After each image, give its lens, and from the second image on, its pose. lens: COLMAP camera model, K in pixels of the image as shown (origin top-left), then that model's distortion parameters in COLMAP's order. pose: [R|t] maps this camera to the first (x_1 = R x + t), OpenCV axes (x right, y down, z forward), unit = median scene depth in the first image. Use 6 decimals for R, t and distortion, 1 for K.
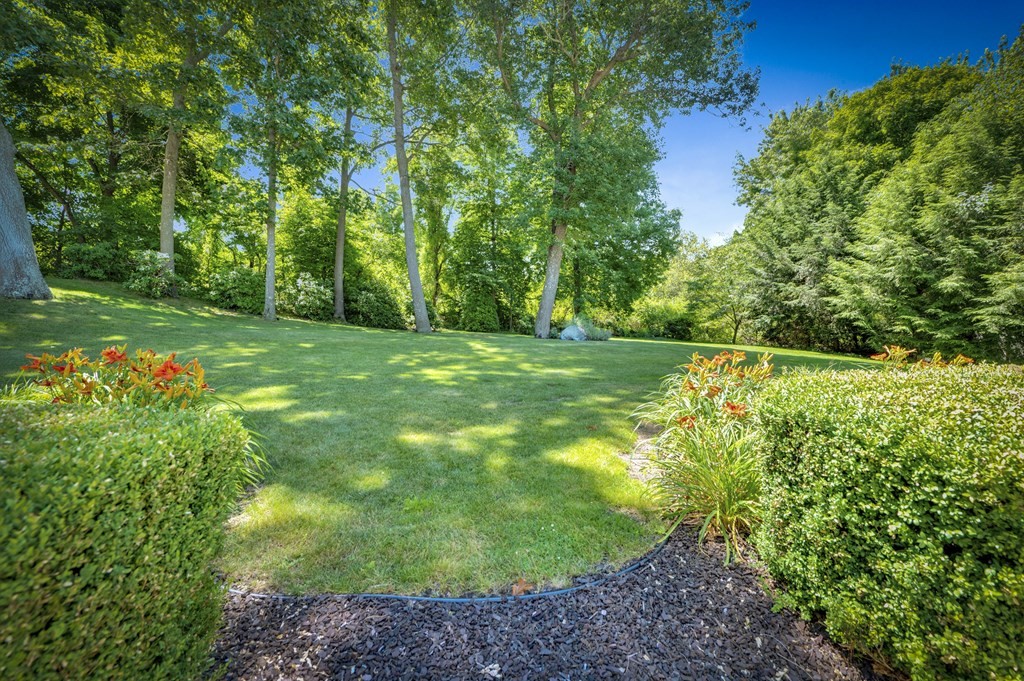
lens RADIAL K [[411.6, 0, 512.0], [0, 411.6, 336.6], [0, 0, 1]] dist [-0.000964, -0.000520]
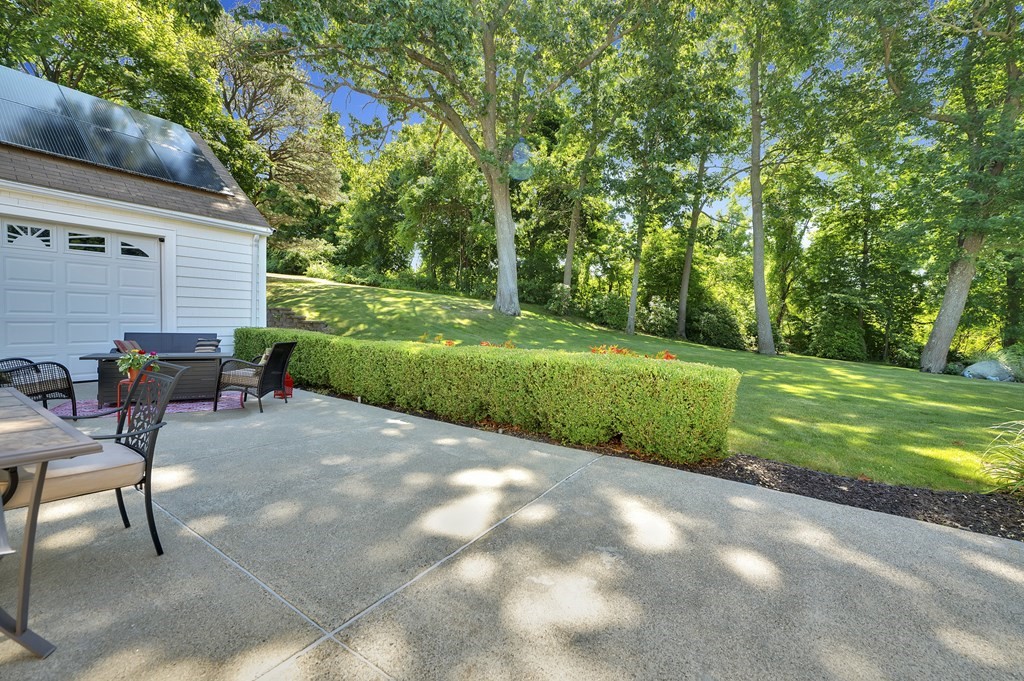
lens RADIAL K [[411.6, 0, 515.5], [0, 411.6, 336.9], [0, 0, 1]] dist [-0.000964, -0.000520]
pose [[0.737373, 0.054014, -0.673322, 0.005524], [-0.081465, 0.996633, -0.009265, 0.006123], [0.670555, 0.061684, 0.739291, -0.141407]]
